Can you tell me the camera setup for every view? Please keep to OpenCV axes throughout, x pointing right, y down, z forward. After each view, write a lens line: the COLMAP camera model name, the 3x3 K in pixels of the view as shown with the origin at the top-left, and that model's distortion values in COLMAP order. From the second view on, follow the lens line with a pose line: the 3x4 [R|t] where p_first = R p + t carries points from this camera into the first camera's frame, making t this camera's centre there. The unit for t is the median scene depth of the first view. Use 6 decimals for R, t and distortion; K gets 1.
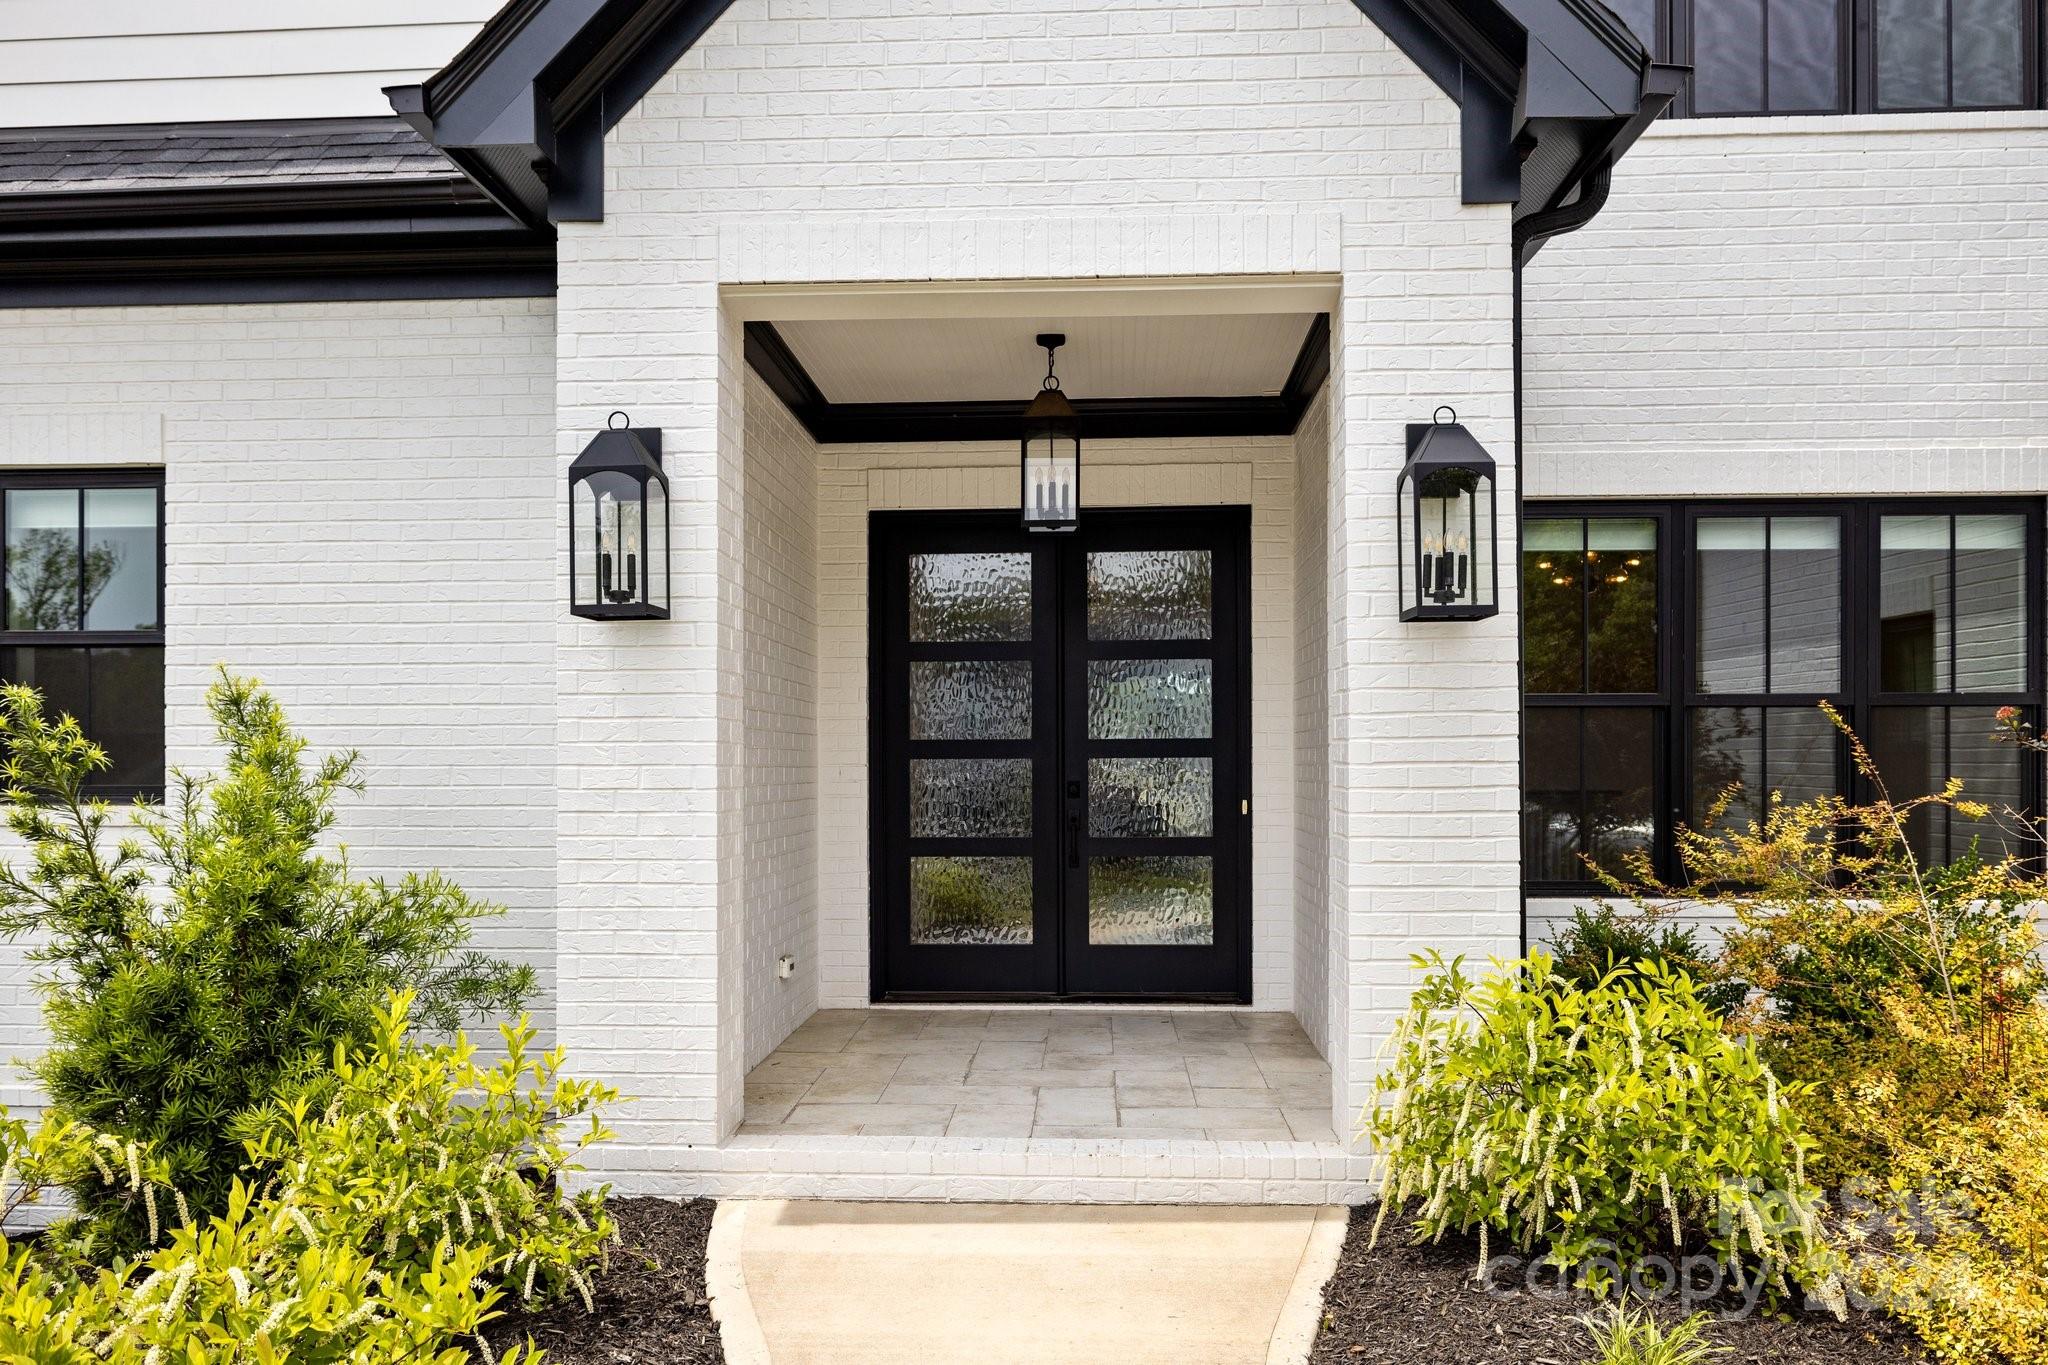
lens RADIAL K [[1508.6, 0, 1013.9], [0, 1508.6, 713.7], [0, 0, 1]] dist [-0.005877, -0.002286]
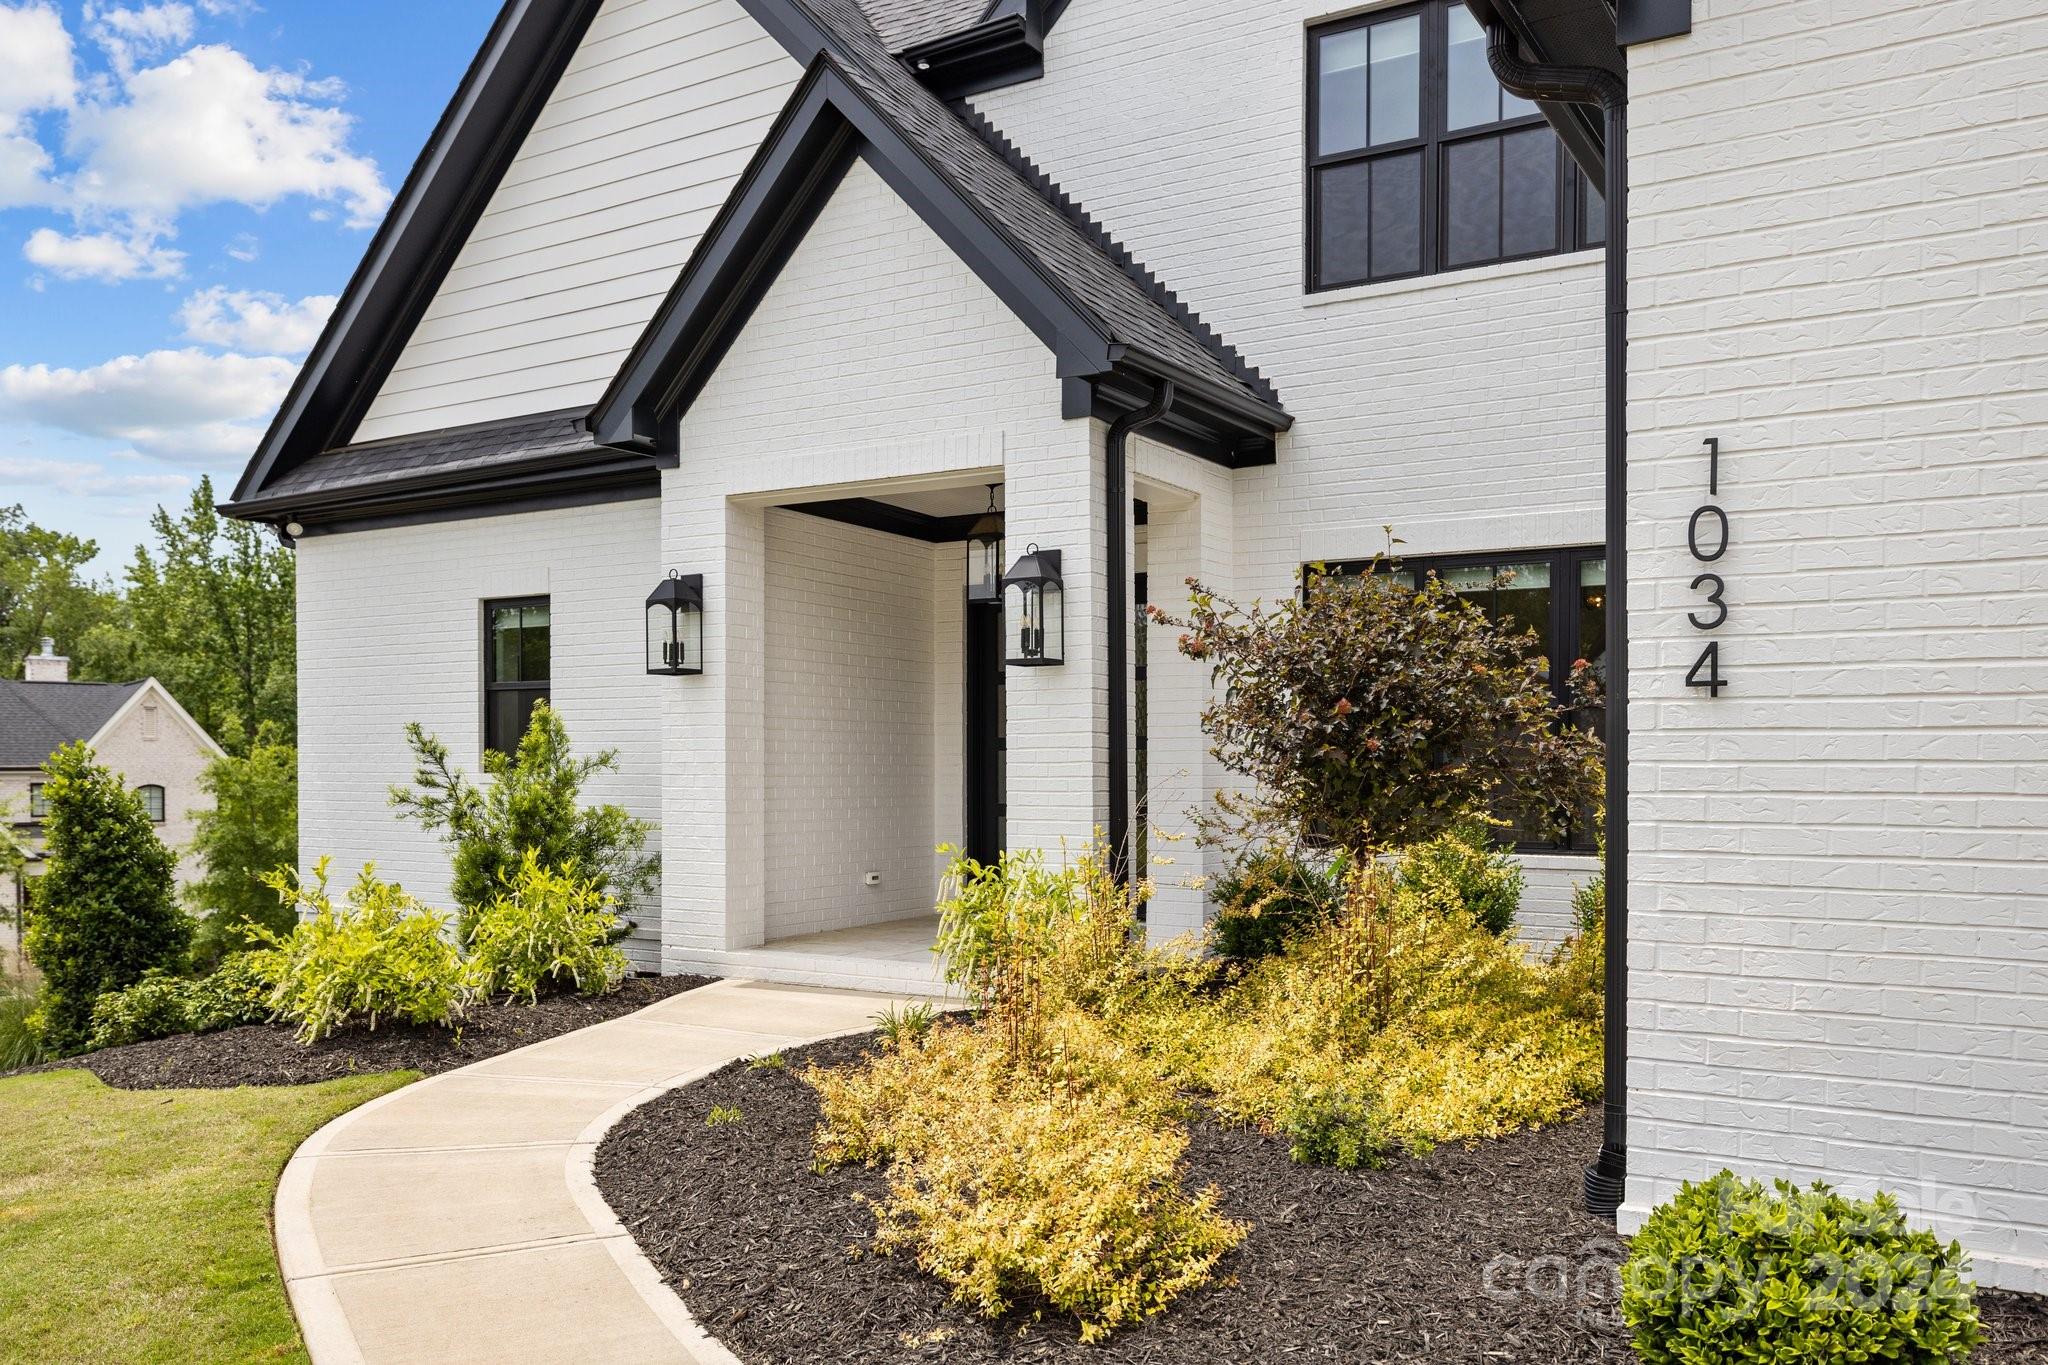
lens RADIAL K [[1624.5, 0, 1024.0], [0, 1624.5, 682.5], [0, 0, 1]] dist [0.005348, -0.002545]
pose [[0.882869, -0.021093, -0.469145, 1.091029], [0.012243, 0.999685, -0.021906, -0.001875], [0.469460, 0.013596, 0.882849, -0.622248]]
